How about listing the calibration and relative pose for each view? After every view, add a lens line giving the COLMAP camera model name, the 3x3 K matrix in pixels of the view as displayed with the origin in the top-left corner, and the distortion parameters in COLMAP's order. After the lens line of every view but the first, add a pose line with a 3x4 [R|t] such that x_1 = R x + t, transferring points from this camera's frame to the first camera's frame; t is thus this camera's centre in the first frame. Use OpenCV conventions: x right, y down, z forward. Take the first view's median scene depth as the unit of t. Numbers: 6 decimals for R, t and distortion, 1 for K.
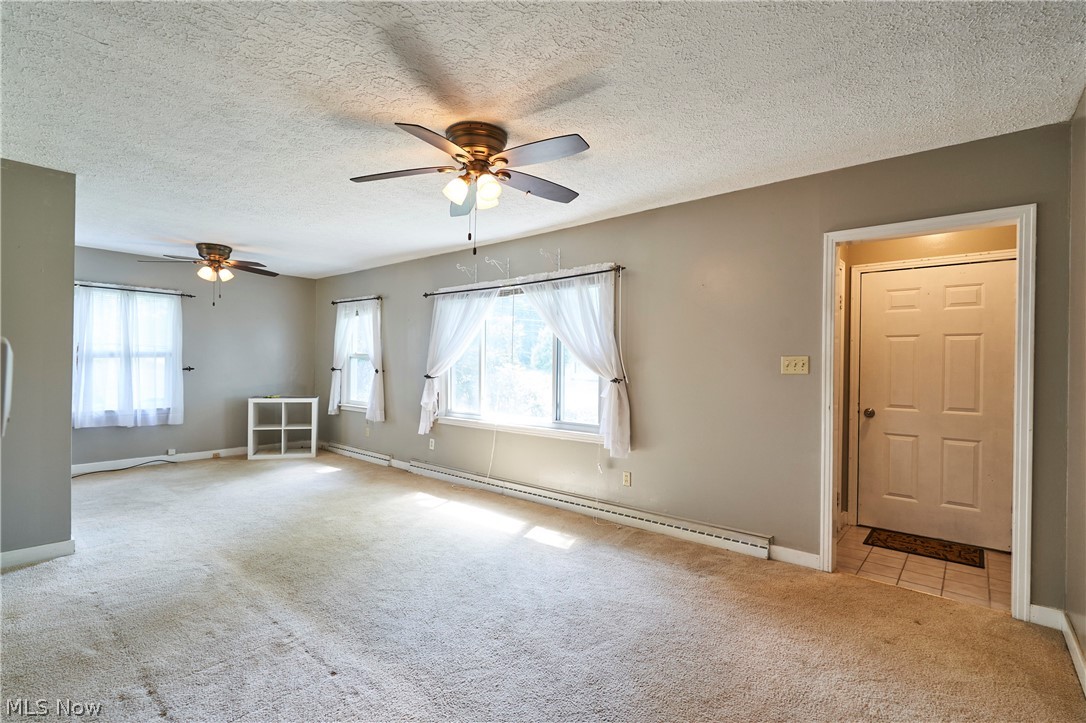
lens RADIAL K [[505.1, 0, 545.7], [0, 505.1, 366.0], [0, 0, 1]] dist [-0.003687, 0.002534]
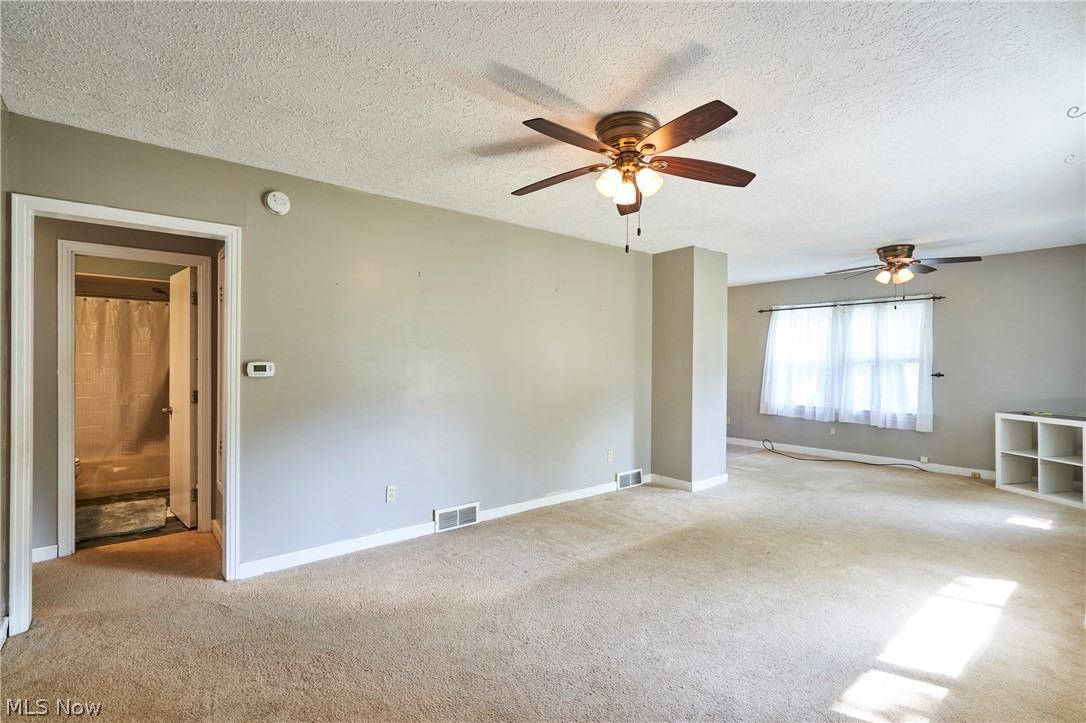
lens RADIAL K [[505.1, 0, 539.8], [0, 505.1, 363.4], [0, 0, 1]] dist [-0.003687, 0.002534]
pose [[-0.180166, -0.010846, -0.983577, 0.389178], [-0.009264, 0.999914, -0.009329, -0.000154], [0.983593, 0.007431, -0.180250, 0.480475]]
